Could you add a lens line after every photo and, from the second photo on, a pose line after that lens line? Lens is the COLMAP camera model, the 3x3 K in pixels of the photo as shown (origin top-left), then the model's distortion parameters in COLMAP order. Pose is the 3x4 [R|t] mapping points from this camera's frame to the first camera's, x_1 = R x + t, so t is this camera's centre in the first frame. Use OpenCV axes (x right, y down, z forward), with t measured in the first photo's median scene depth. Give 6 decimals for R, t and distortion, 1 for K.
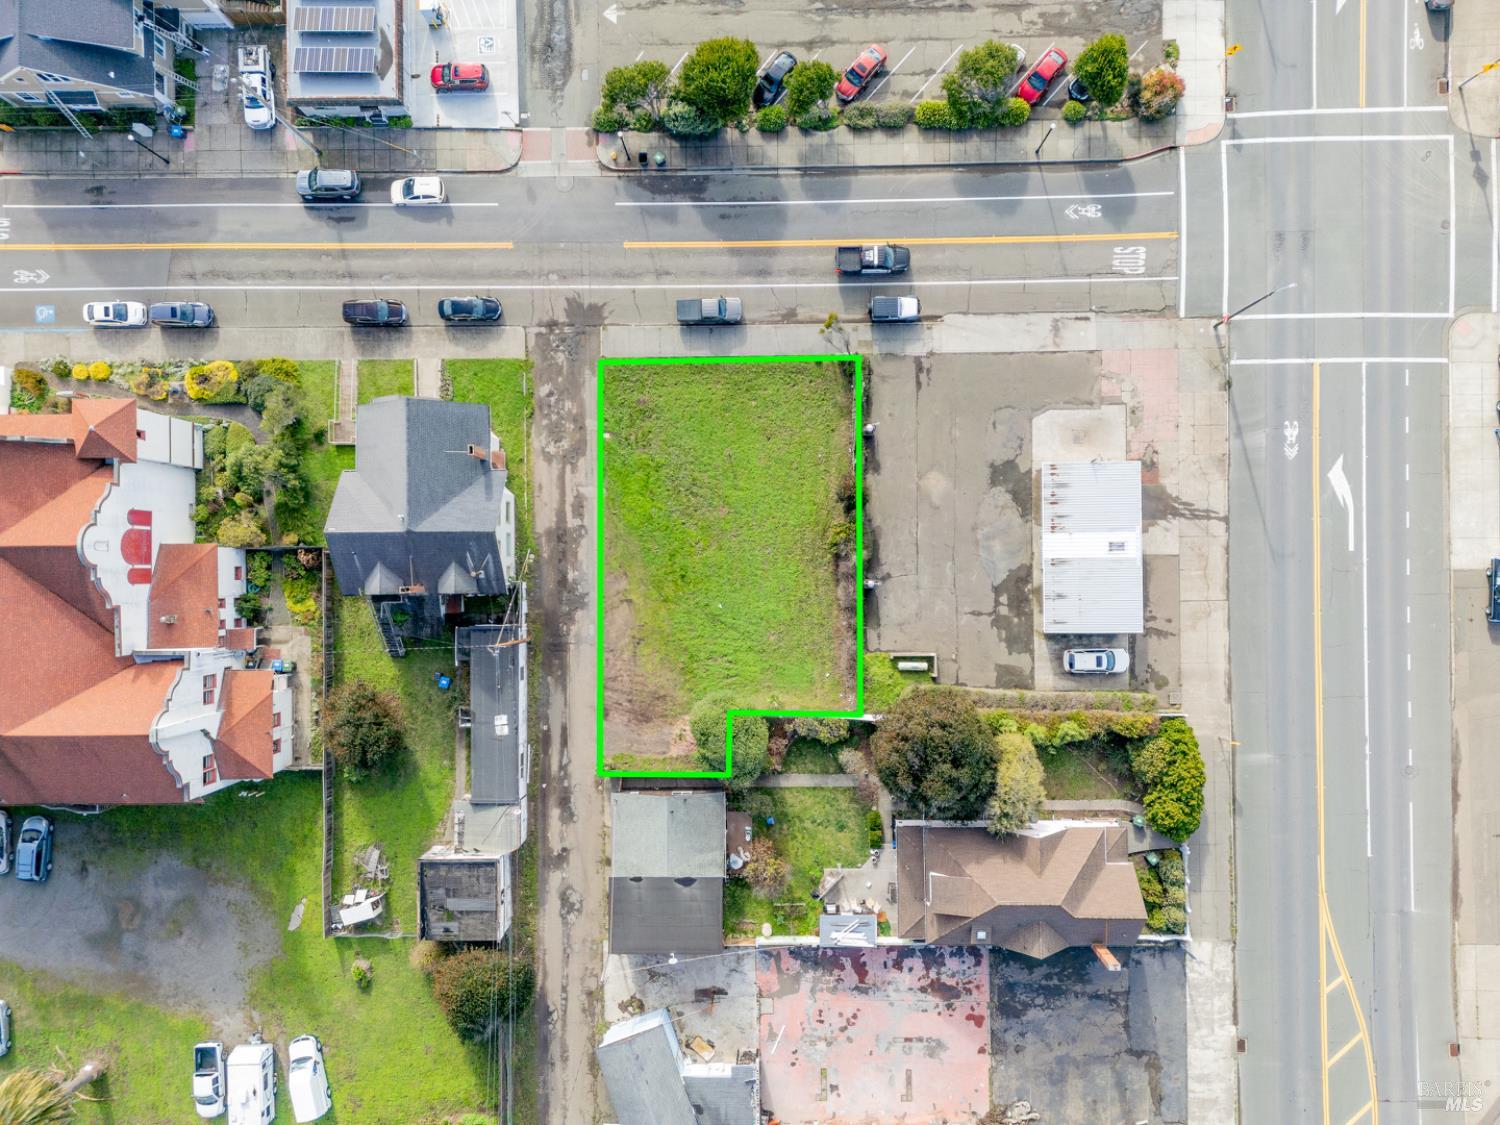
lens RADIAL K [[1042.3, 0, 754.7], [0, 1042.3, 558.7], [0, 0, 1]] dist [0.066168, -0.069515]
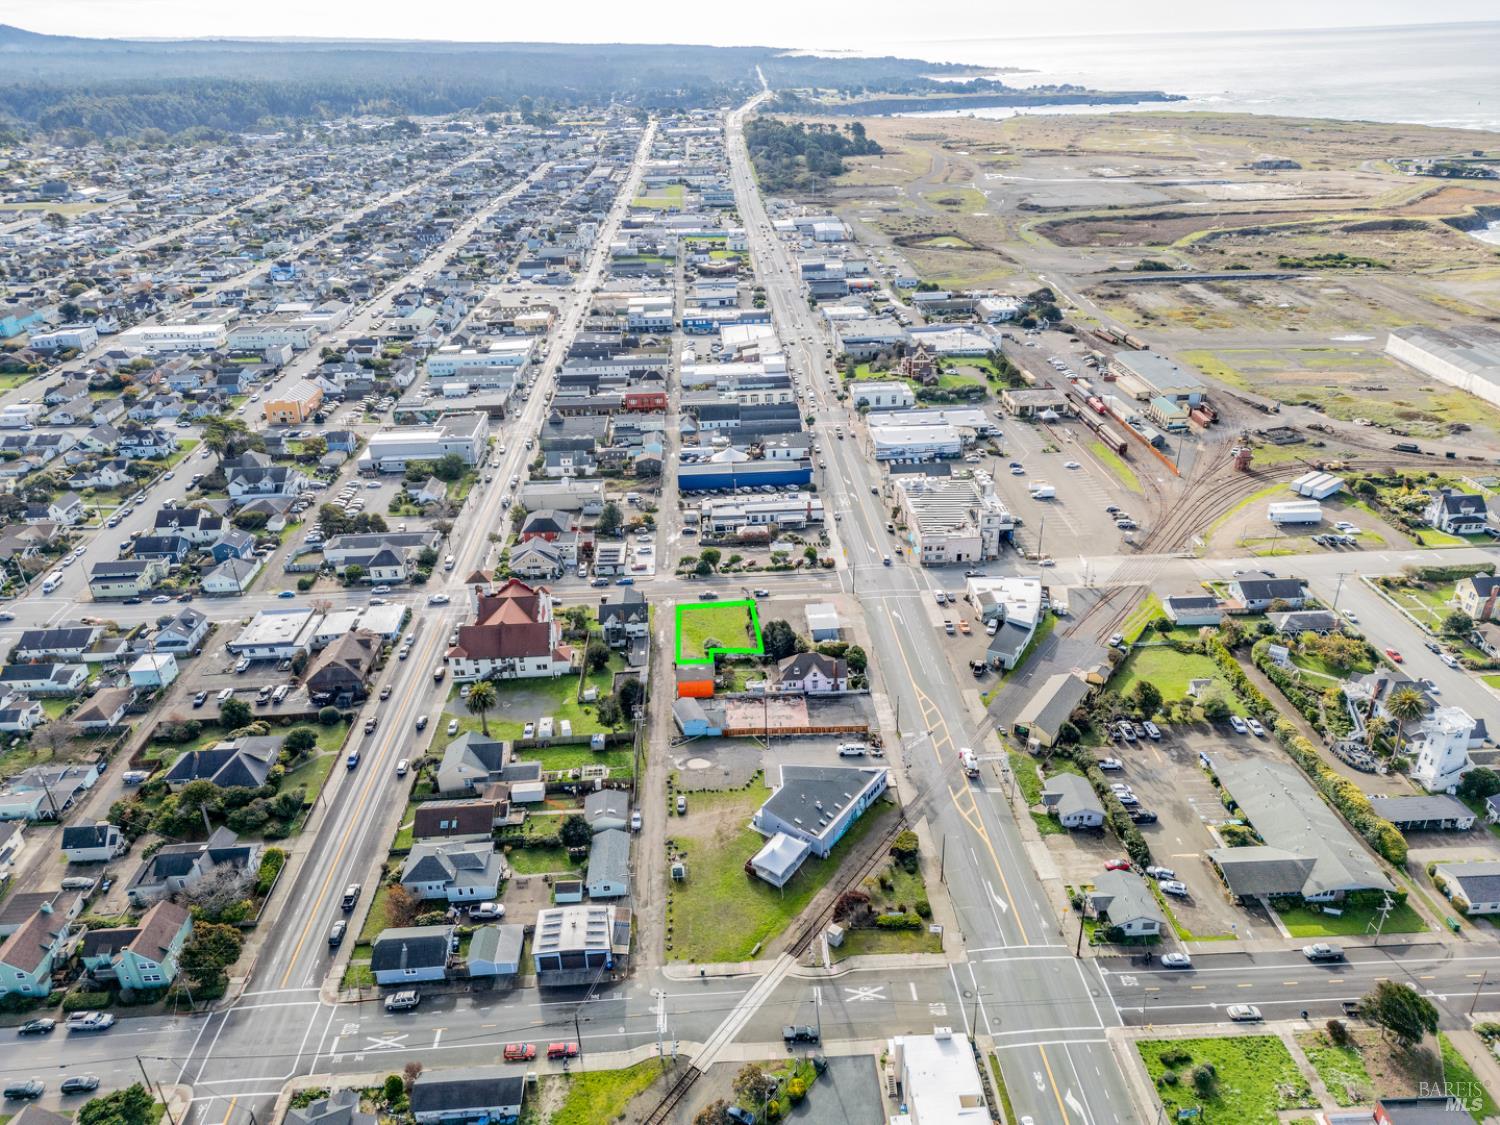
lens RADIAL K [[1042.3, 0, 754.7], [0, 1042.3, 558.7], [0, 0, 1]] dist [0.066168, -0.069515]
pose [[0.999094, -0.016874, 0.039066, -0.019794], [0.042489, 0.446130, -0.893959, 2.795534], [-0.002344, 0.894809, 0.446443, -0.643569]]
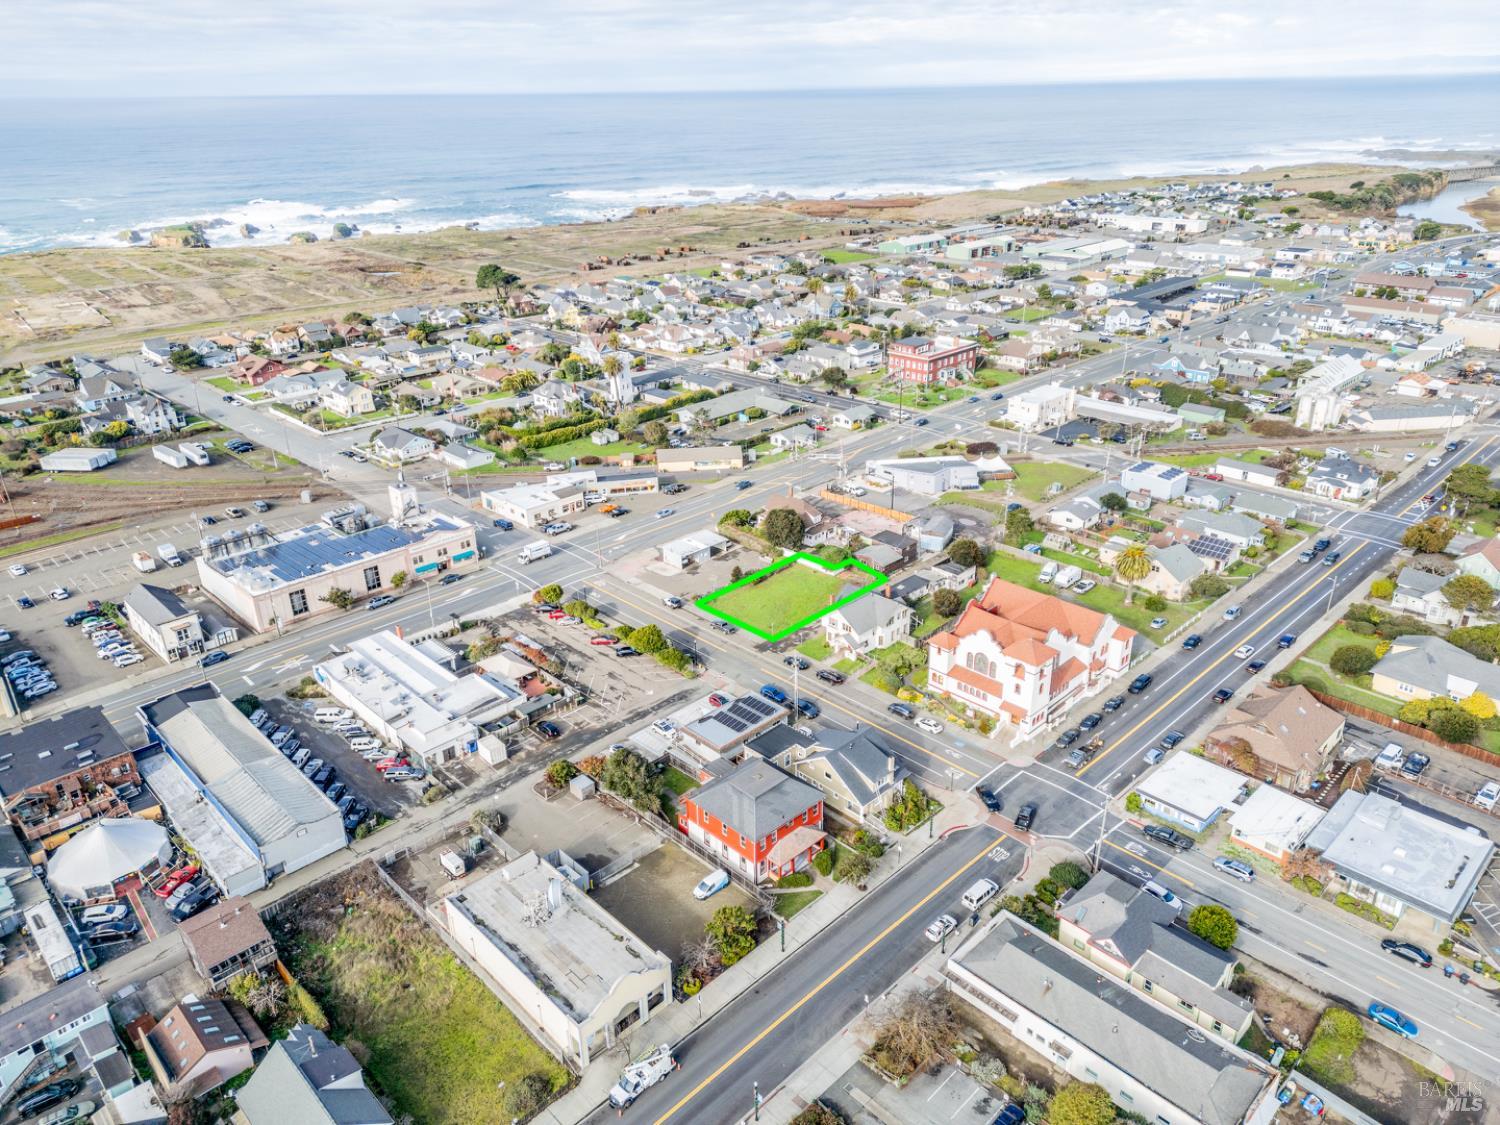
lens RADIAL K [[1042.3, 0, 754.7], [0, 1042.3, 558.7], [0, 0, 1]] dist [0.066168, -0.069515]
pose [[-0.694642, -0.258586, 0.671271, -1.617649], [0.718611, -0.291880, 0.631193, -1.612357], [0.032713, 0.920836, 0.388575, -0.044724]]
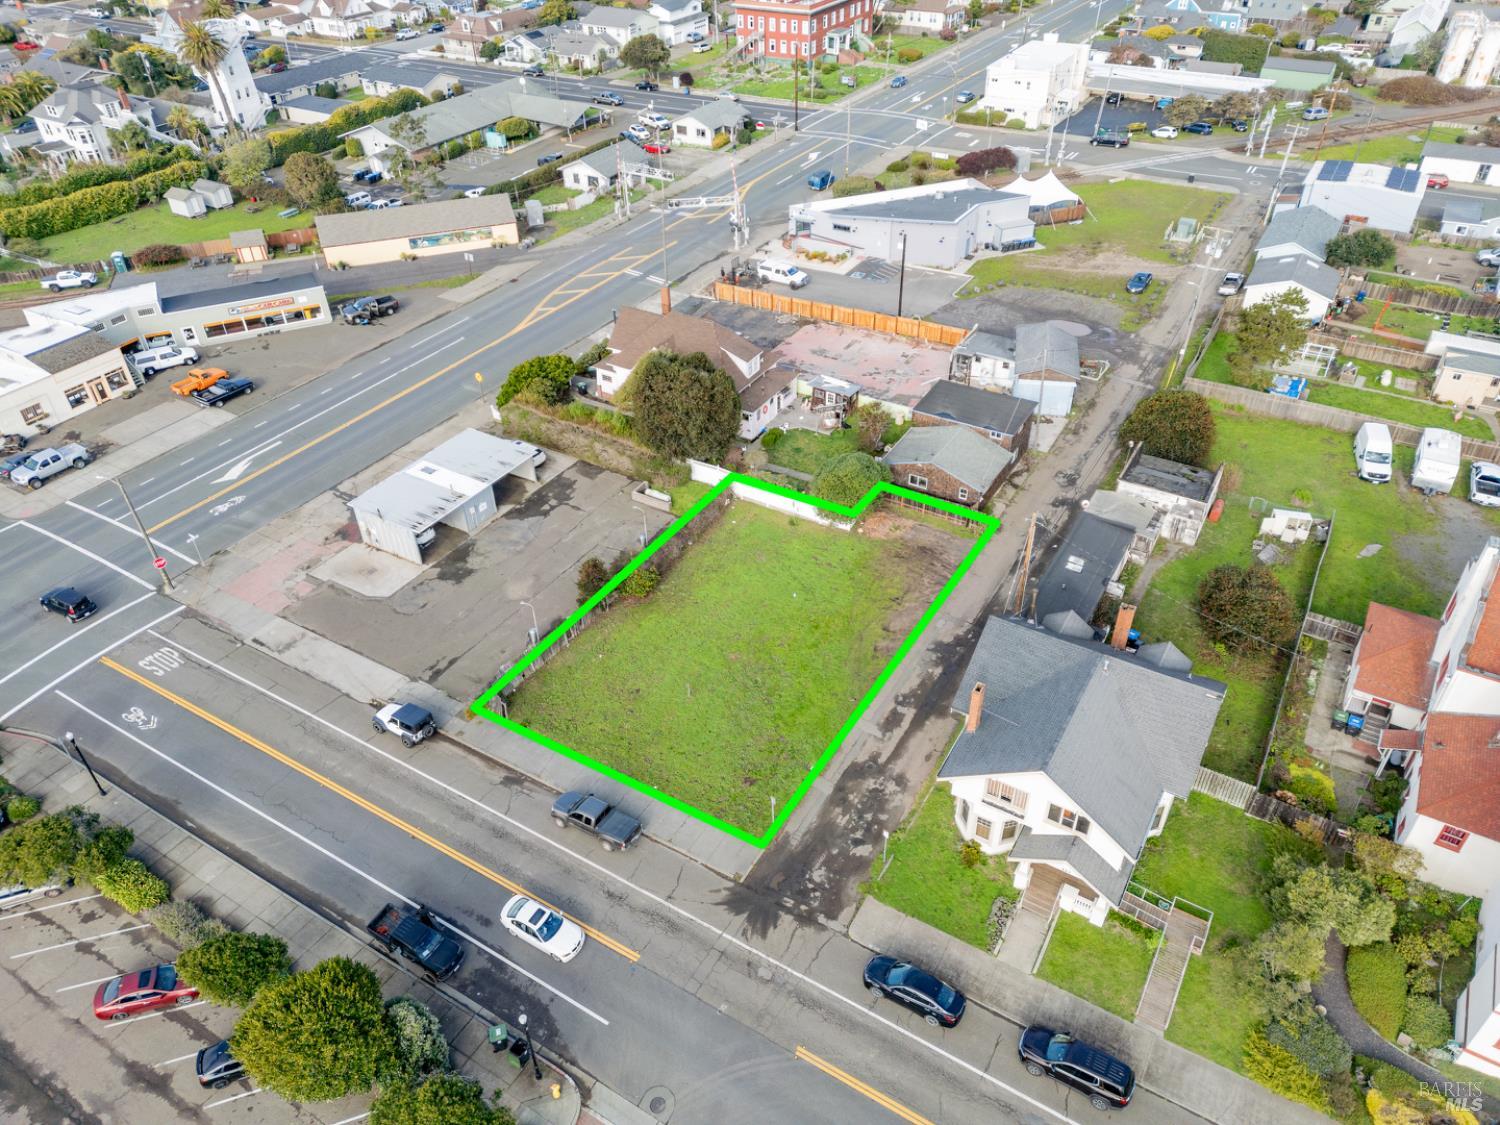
lens RADIAL K [[1042.3, 0, 754.7], [0, 1042.3, 558.7], [0, 0, 1]] dist [0.066168, -0.069515]
pose [[-0.851935, -0.281652, 0.441451, -0.390905], [0.522315, -0.517169, 0.678029, -0.563886], [0.037337, 0.808213, 0.587705, 0.458017]]
